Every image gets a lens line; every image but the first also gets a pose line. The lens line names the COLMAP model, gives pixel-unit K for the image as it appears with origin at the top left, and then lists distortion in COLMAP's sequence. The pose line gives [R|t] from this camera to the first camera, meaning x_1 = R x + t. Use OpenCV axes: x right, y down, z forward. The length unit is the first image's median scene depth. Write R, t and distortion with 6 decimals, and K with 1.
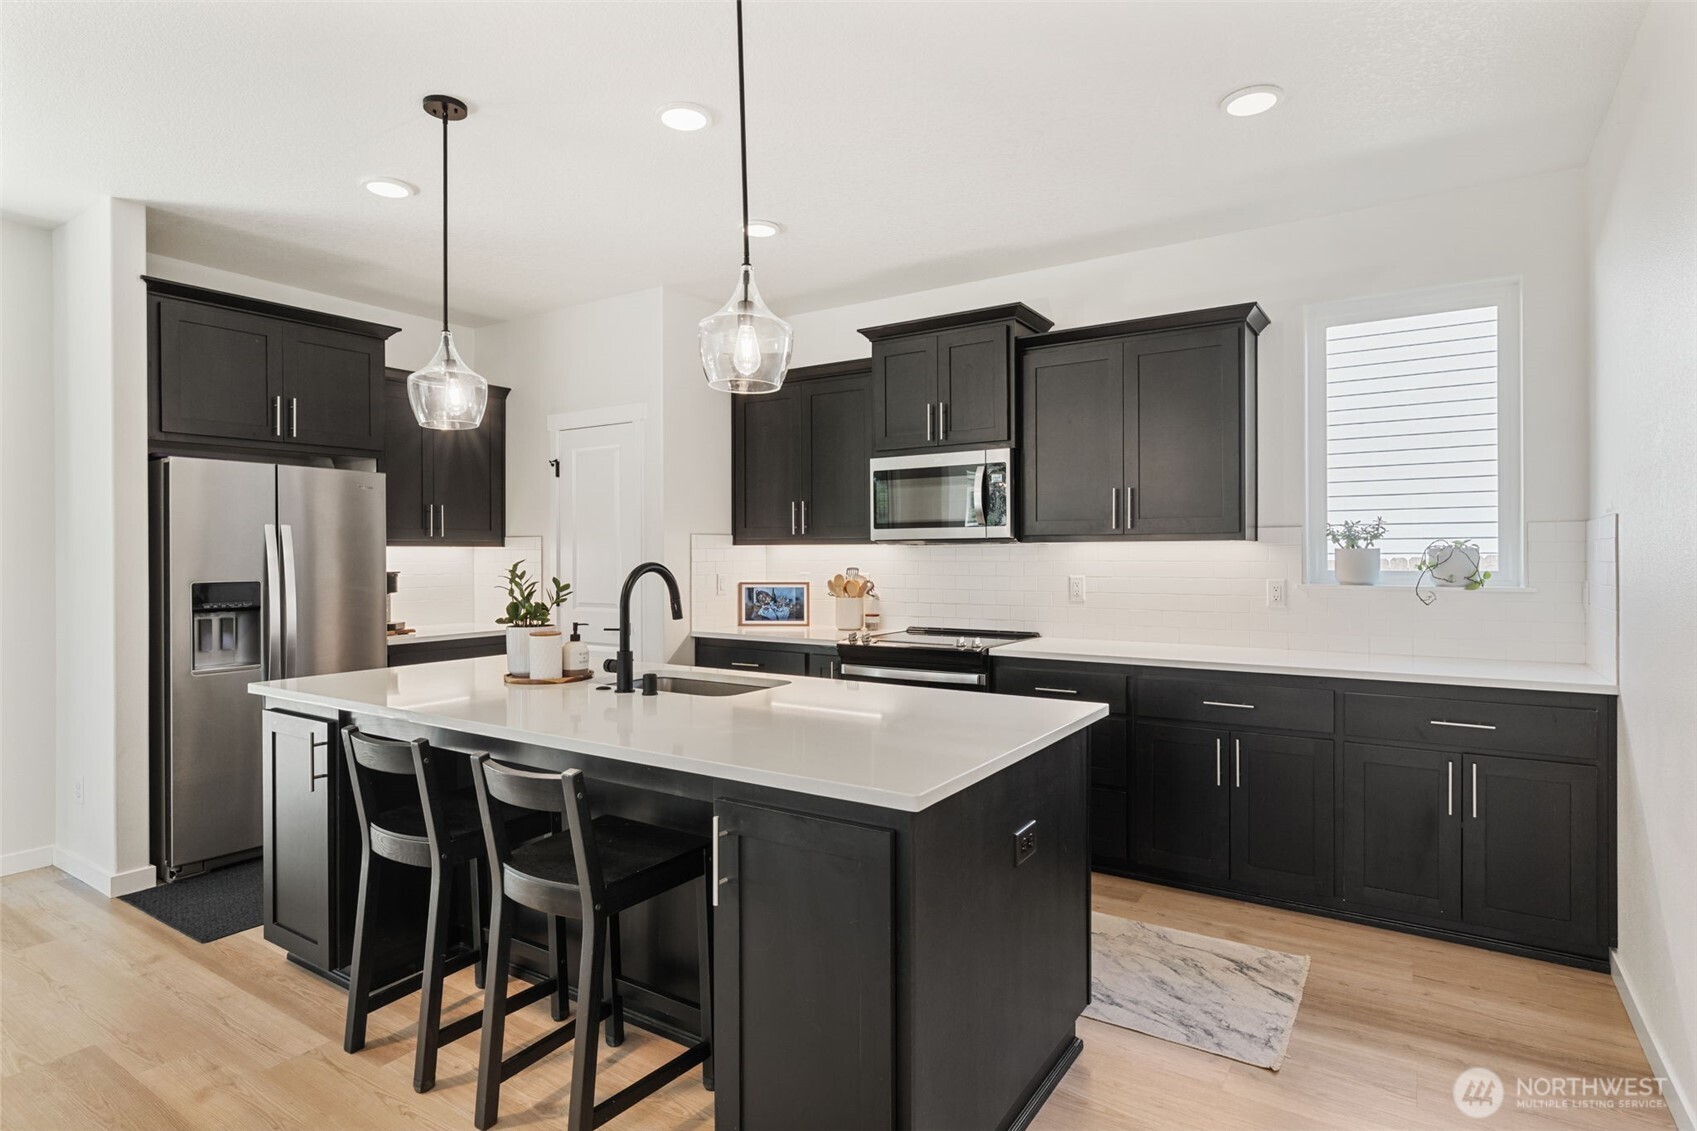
lens RADIAL K [[880.6, 0, 848.5], [0, 880.6, 565.5], [0, 0, 1]] dist [-0.000255, -0.000132]
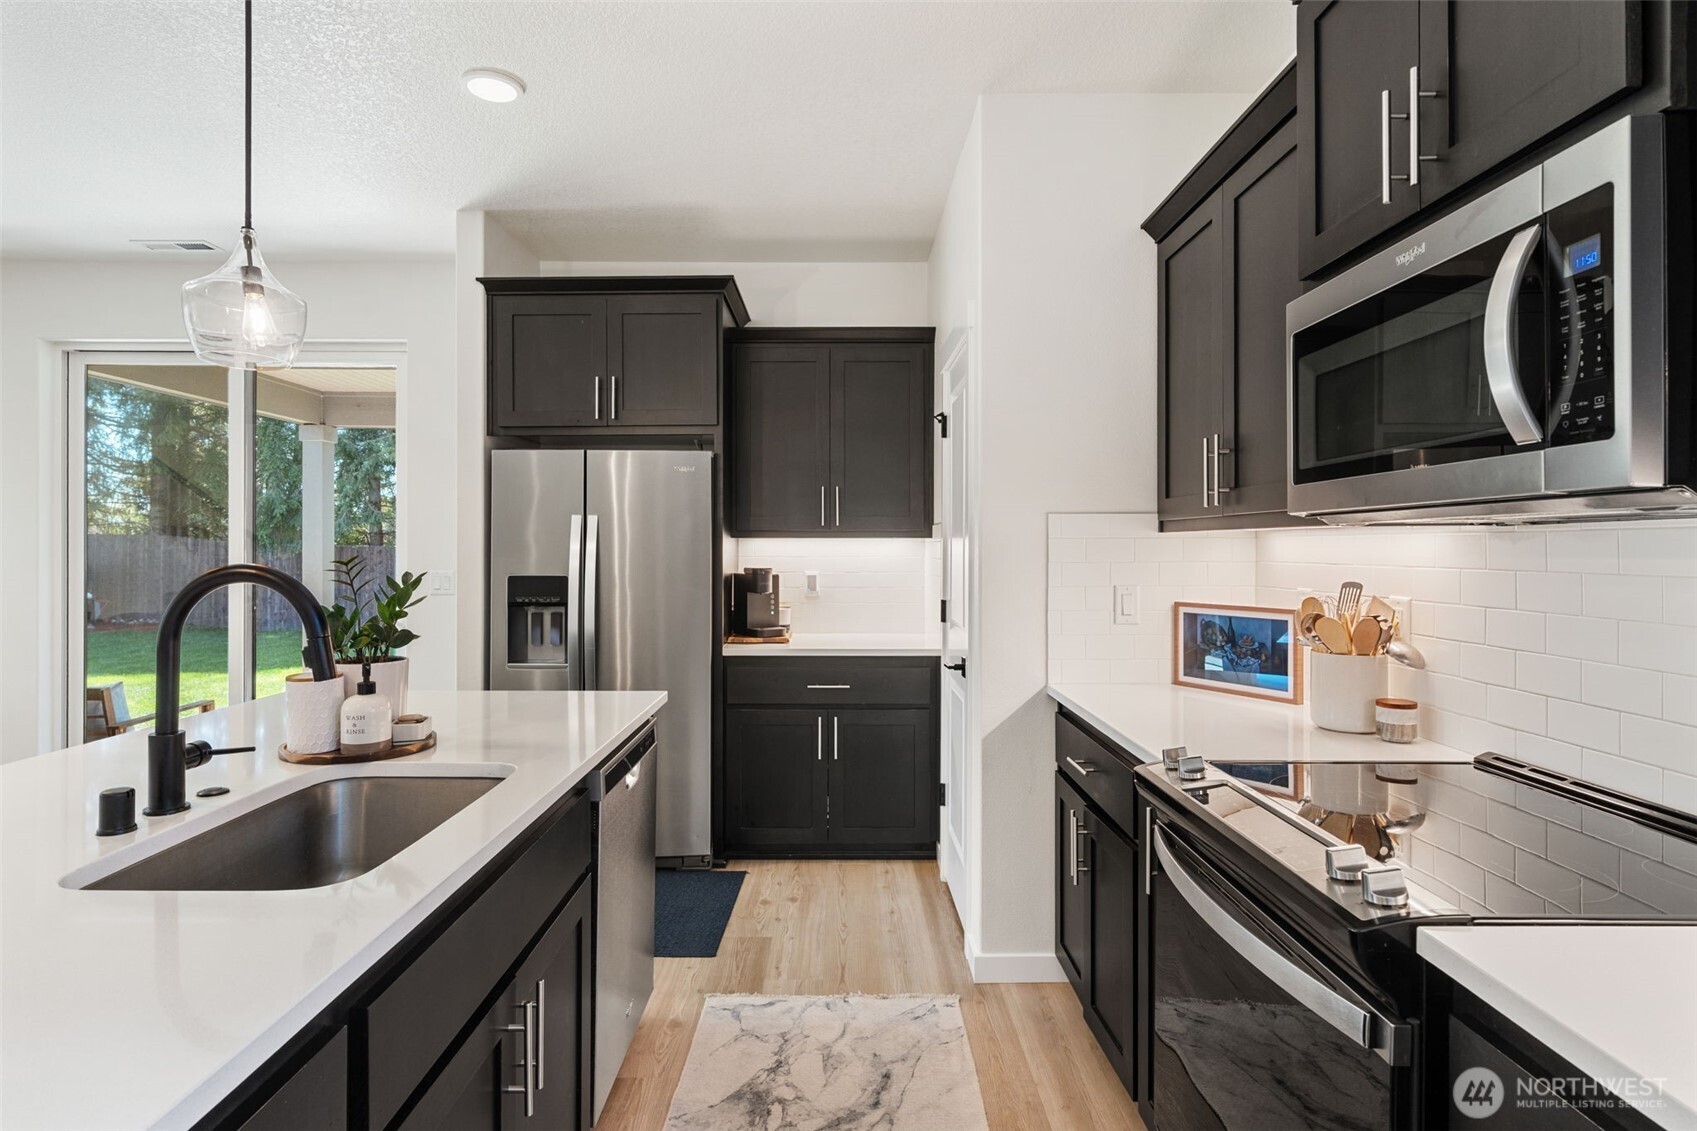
lens RADIAL K [[885.4, 0, 846.6], [0, 885.4, 550.0], [0, 0, 1]] dist [0.000683, -0.000006]
pose [[0.550409, 0.005210, -0.834879, 0.239914], [-0.012483, 0.999920, -0.001989, -0.009703], [0.834802, 0.011516, 0.550431, 0.616222]]
